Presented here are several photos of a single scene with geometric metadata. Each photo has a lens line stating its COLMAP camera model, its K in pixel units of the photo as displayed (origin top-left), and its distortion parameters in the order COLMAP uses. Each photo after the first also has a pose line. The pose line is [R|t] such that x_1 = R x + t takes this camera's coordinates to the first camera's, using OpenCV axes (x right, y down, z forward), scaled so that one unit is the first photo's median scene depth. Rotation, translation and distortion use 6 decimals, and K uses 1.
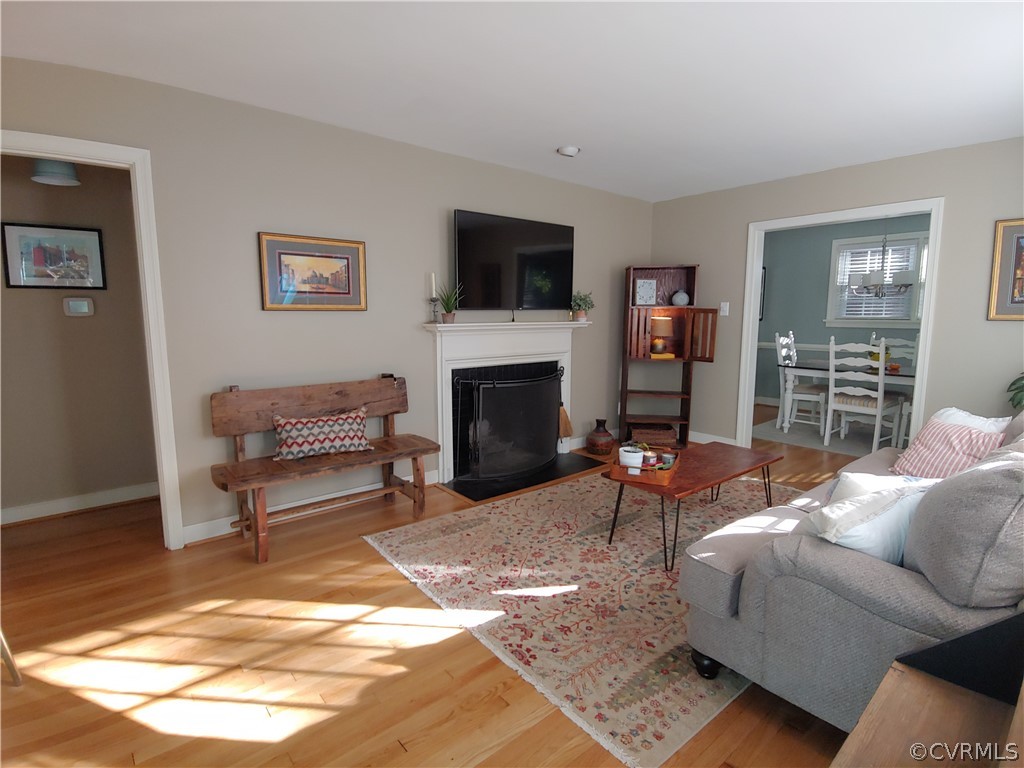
lens RADIAL K [[516.8, 0, 515.5], [0, 516.8, 381.4], [0, 0, 1]] dist [-0.016262, -0.007059]
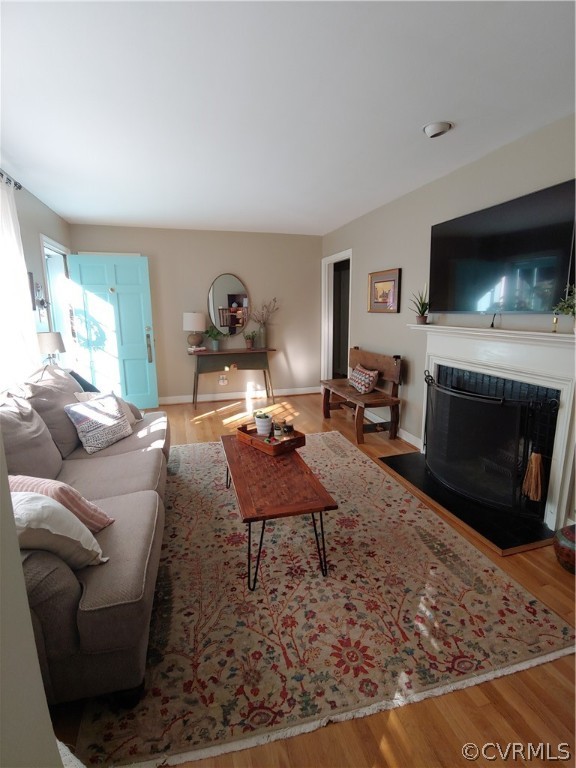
lens RADIAL K [[387.6, 0, 291.2], [0, 387.6, 384.1], [0, 0, 1]] dist [-0.016262, -0.007059]
pose [[-0.419867, 0.177534, -0.890052, 0.910058], [-0.107853, 0.963973, 0.243156, -0.179416], [0.901154, 0.198088, -0.385593, 1.183424]]
